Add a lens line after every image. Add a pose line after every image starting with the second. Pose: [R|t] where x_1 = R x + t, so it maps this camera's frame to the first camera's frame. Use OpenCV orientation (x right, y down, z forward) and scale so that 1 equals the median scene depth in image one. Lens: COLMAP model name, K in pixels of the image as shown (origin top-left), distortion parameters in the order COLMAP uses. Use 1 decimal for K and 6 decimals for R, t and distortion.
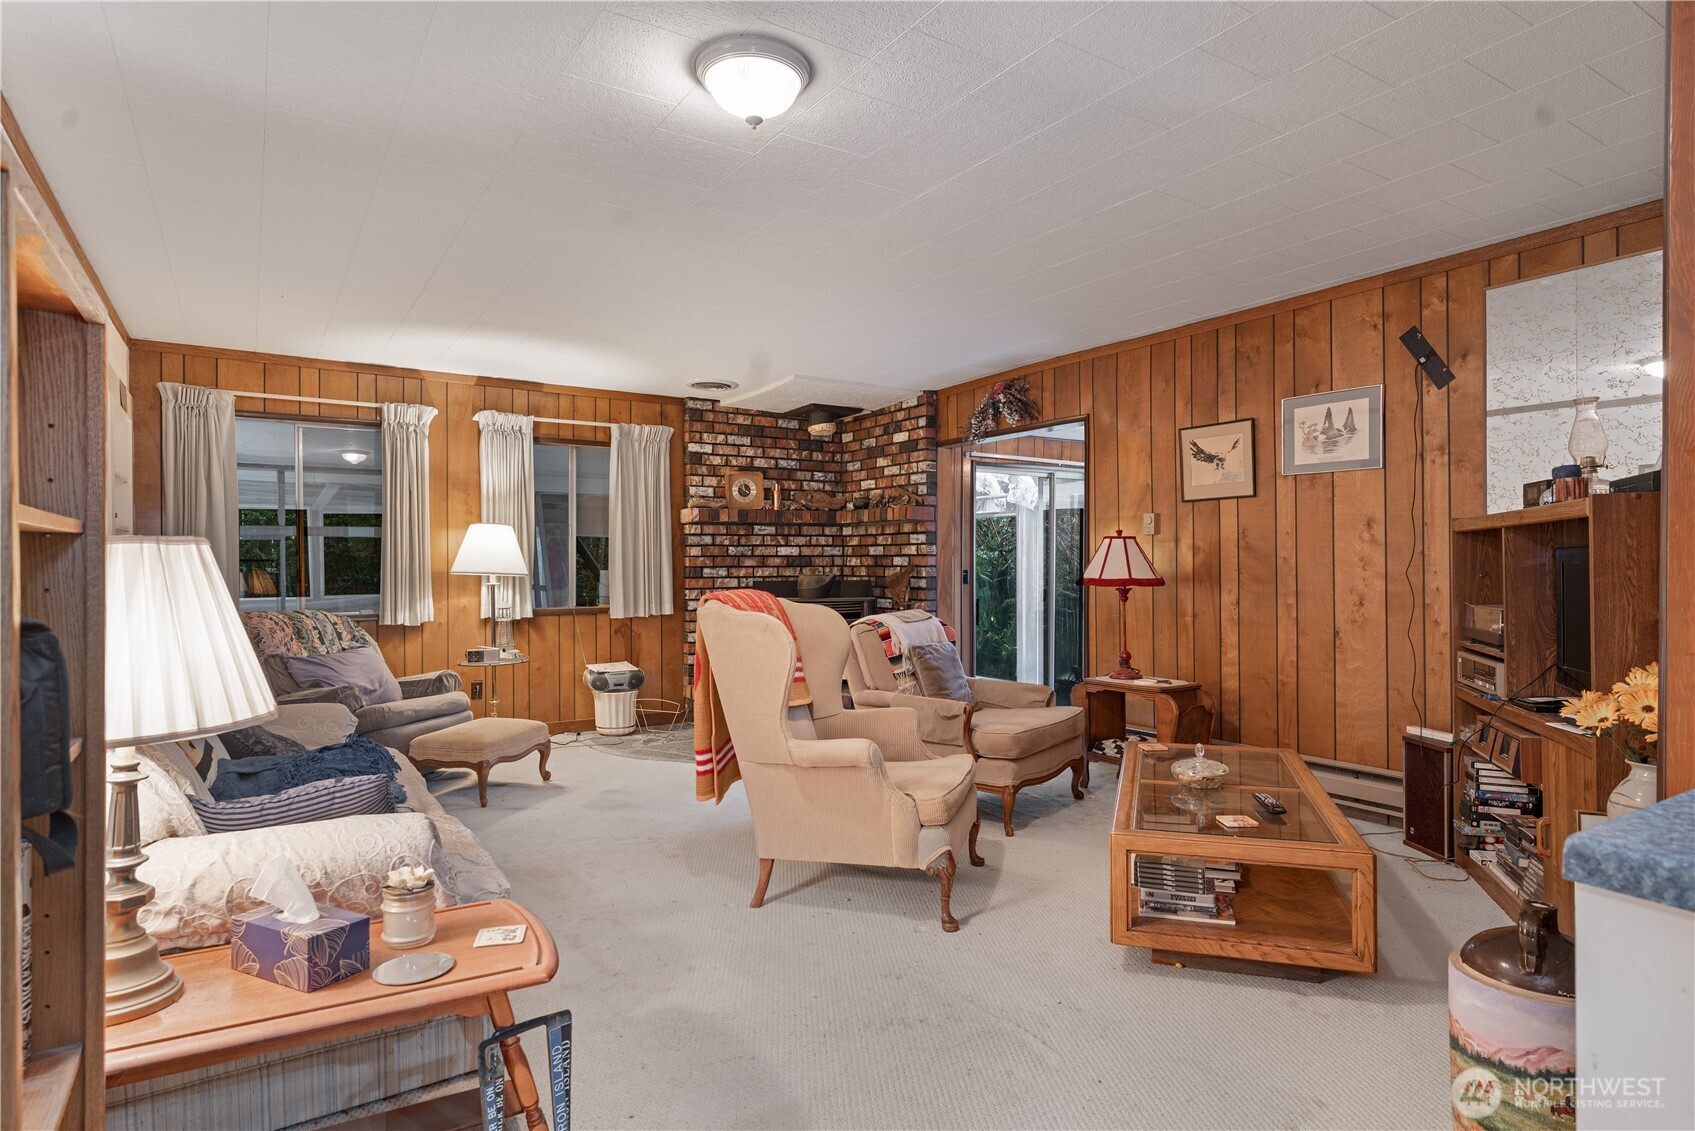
lens RADIAL K [[933.8, 0, 836.1], [0, 933.8, 565.1], [0, 0, 1]] dist [-0.003997, 0.003914]
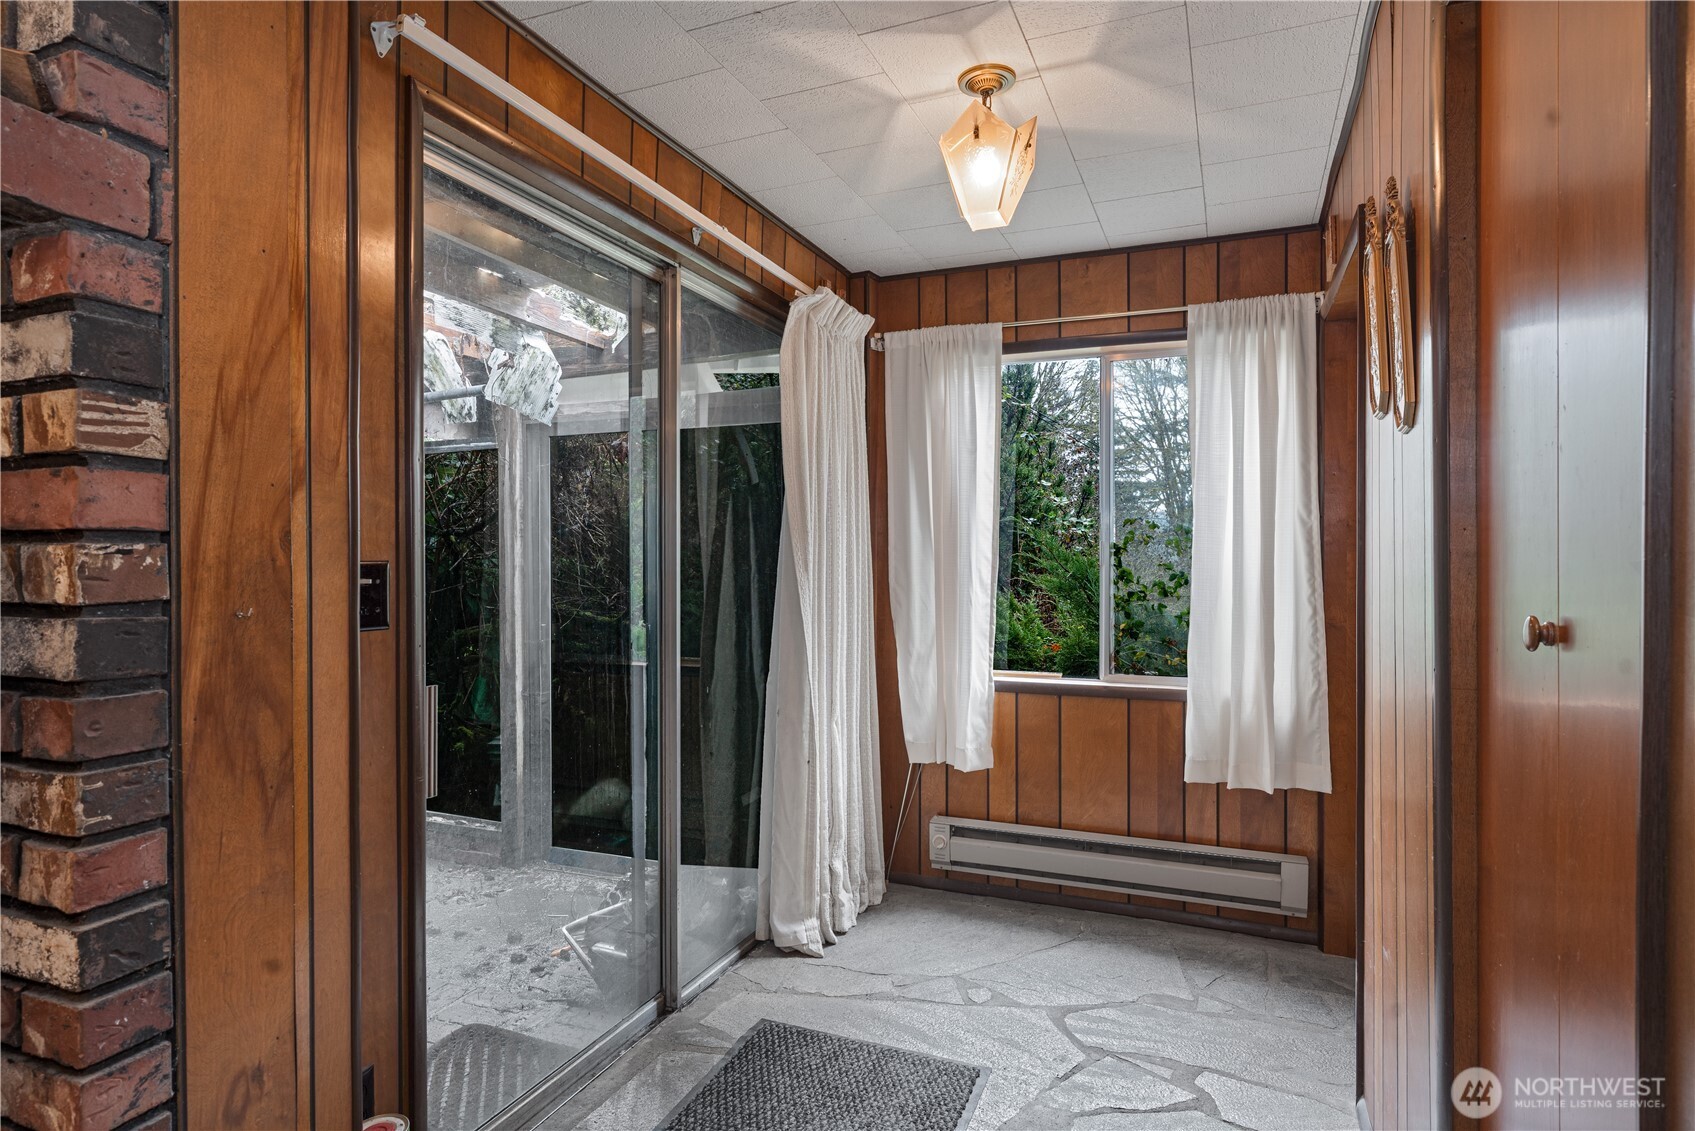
lens RADIAL K [[933.8, 0, 848.0], [0, 933.8, 562.9], [0, 0, 1]] dist [-0.003997, 0.003914]
pose [[0.821262, -0.002418, 0.570546, 0.111909], [0.000168, 0.999992, 0.003996, 0.005046], [-0.570552, -0.003186, 0.821256, 0.807108]]
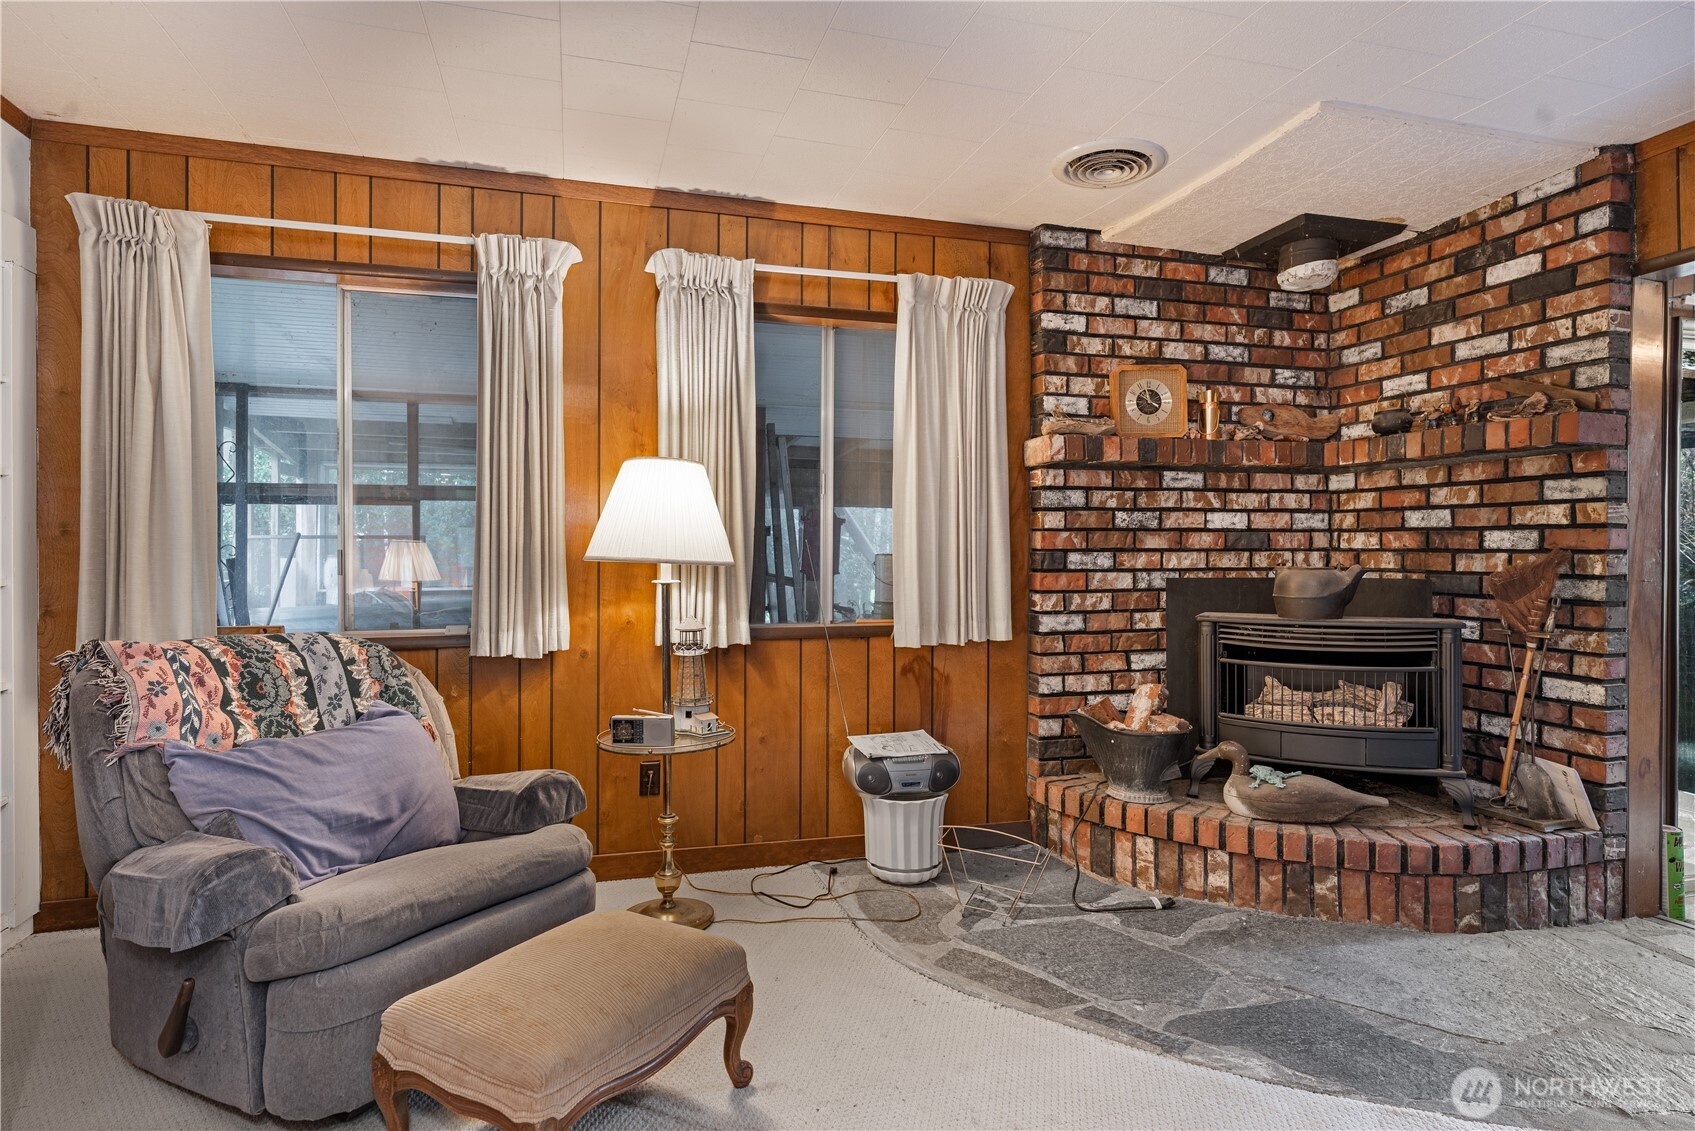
lens RADIAL K [[933.8, 0, 844.9], [0, 933.8, 550.9], [0, 0, 1]] dist [-0.003997, 0.003914]
pose [[0.960788, 0.006324, -0.277211, -0.122425], [-0.005420, 0.999977, 0.004030, 0.001054], [0.277230, -0.002369, 0.960801, 0.484024]]
